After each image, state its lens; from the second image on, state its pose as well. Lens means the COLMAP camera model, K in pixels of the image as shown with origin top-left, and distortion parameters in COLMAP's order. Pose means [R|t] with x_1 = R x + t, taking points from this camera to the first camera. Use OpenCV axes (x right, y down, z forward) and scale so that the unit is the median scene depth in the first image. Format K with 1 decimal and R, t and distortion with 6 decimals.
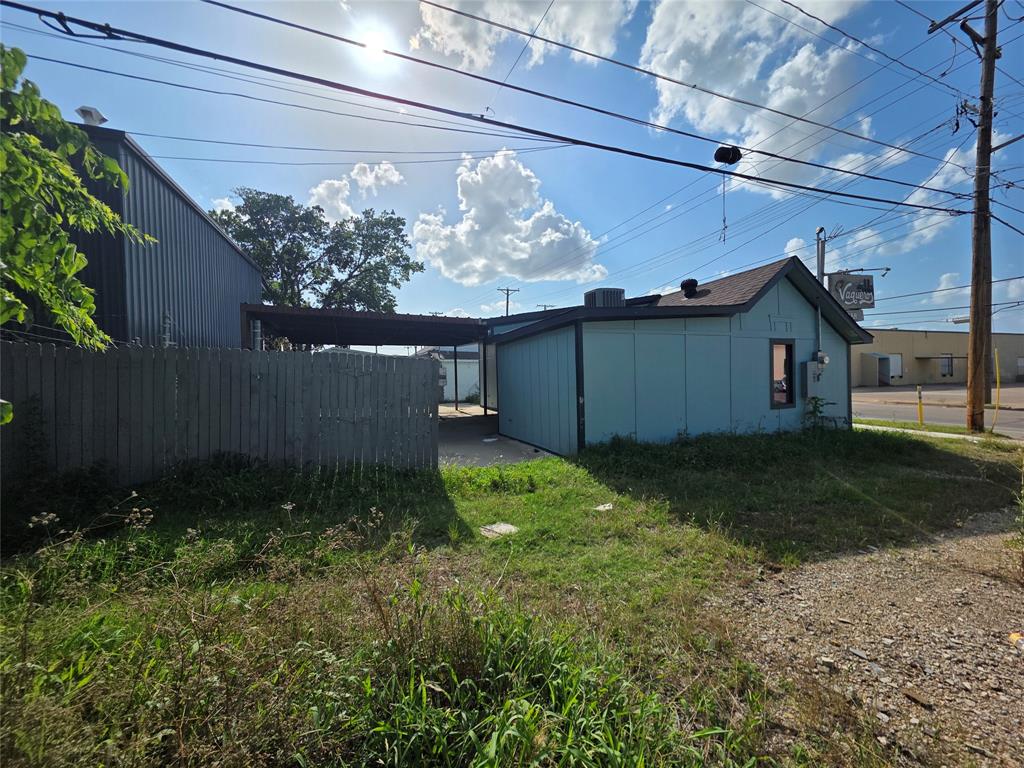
lens RADIAL K [[406.5, 0, 515.6], [0, 406.5, 386.1], [0, 0, 1]] dist [-0.001176, 0.000250]
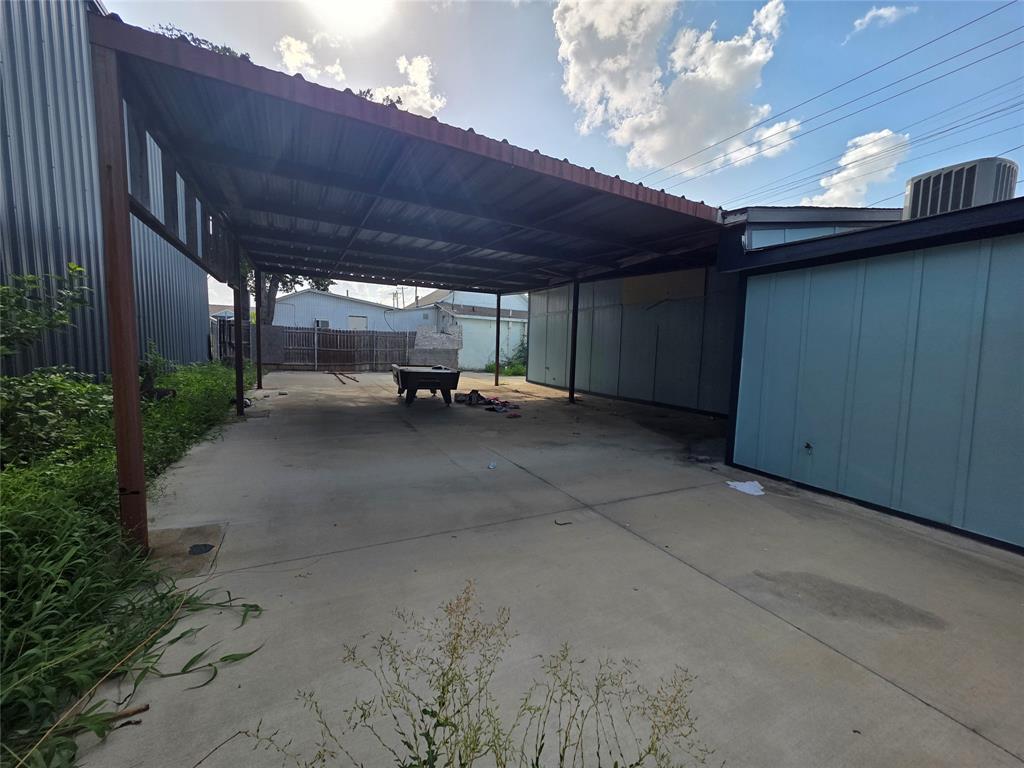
lens RADIAL K [[406.5, 0, 512.5], [0, 406.5, 384.7], [0, 0, 1]] dist [-0.001176, 0.000250]
pose [[0.987489, 0.049741, 0.149640, -0.282664], [-0.061416, 0.995333, 0.074439, 0.004041], [-0.145239, -0.082698, 0.985934, 0.450513]]
